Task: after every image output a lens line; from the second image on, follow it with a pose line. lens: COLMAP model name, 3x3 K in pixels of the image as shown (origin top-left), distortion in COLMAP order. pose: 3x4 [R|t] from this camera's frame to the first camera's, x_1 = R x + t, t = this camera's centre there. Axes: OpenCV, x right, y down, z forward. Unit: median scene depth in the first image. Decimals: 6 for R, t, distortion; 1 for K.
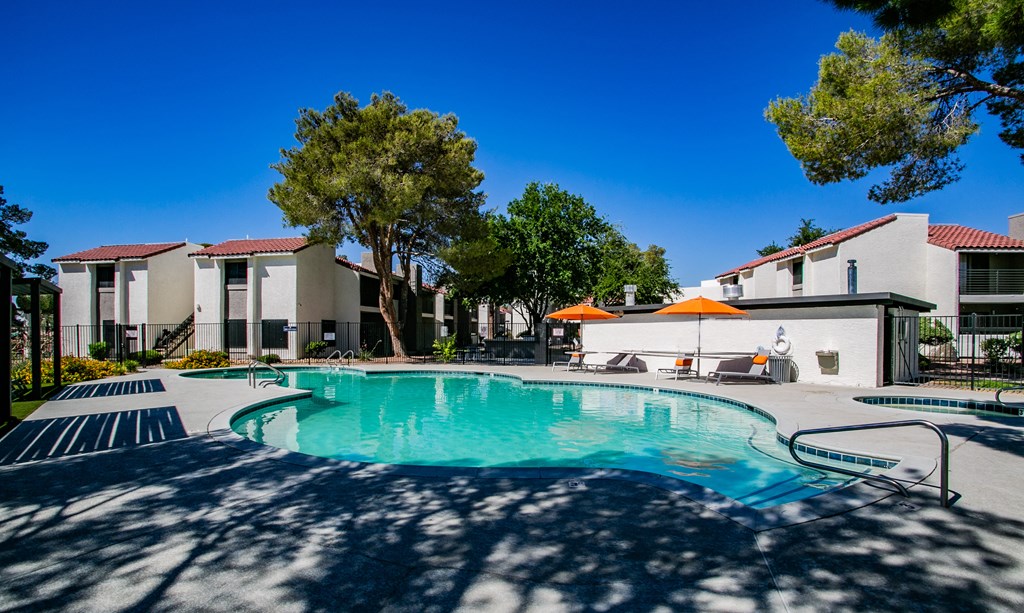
lens RADIAL K [[493.9, 0, 505.8], [0, 493.9, 333.8], [0, 0, 1]] dist [-0.039961, 0.000821]
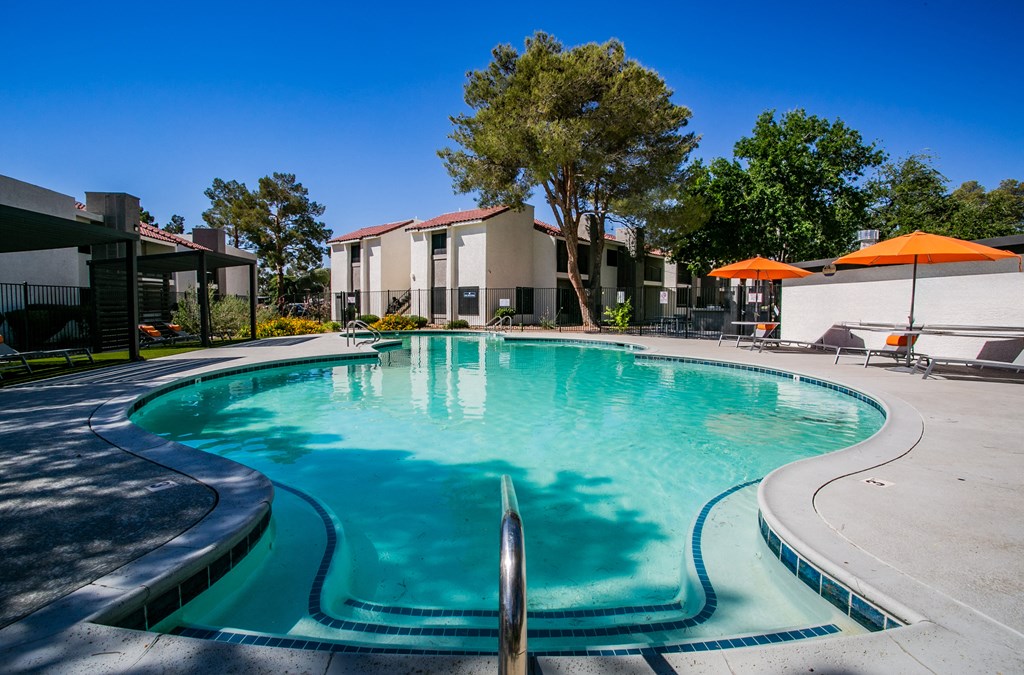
lens RADIAL K [[504.6, 0, 512.0], [0, 504.6, 337.5], [0, 0, 1]] dist [-0.083766, 0.043286]
pose [[0.859662, 0.037622, -0.509476, 0.157402], [-0.007392, 0.998096, 0.061231, 0.012332], [0.510809, -0.048872, 0.858304, 0.126836]]
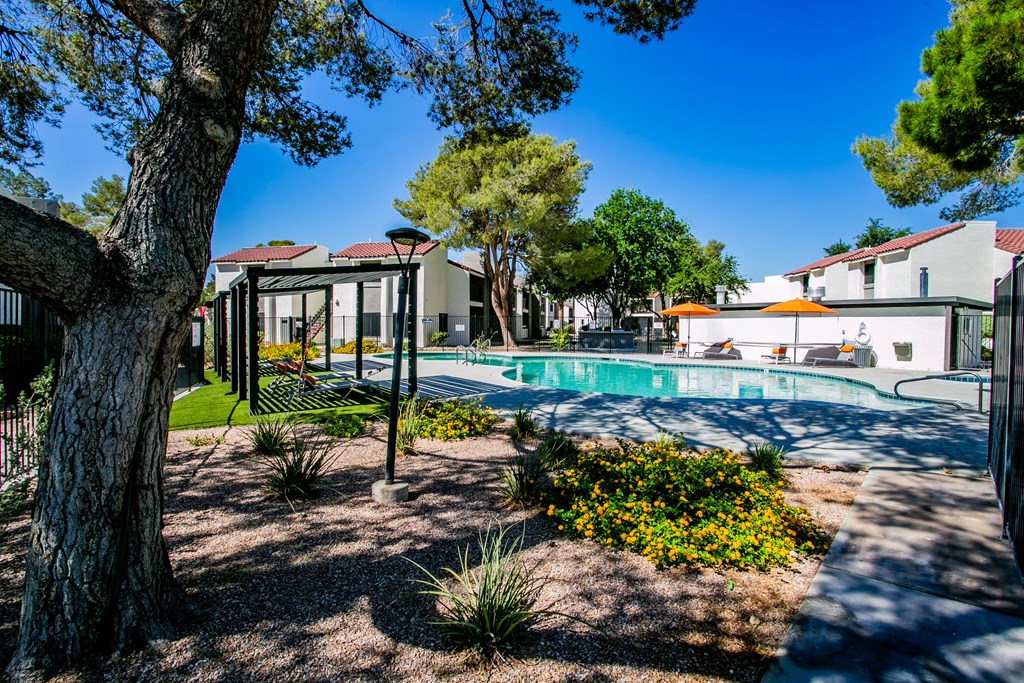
lens RADIAL K [[506.4, 0, 512.2], [0, 506.4, 332.0], [0, 0, 1]] dist [-0.024659, 0.000211]
pose [[0.998238, 0.007598, -0.058848, -0.149613], [-0.006926, 0.999909, 0.011610, 0.000514], [0.058930, -0.011182, 0.998199, -0.192130]]
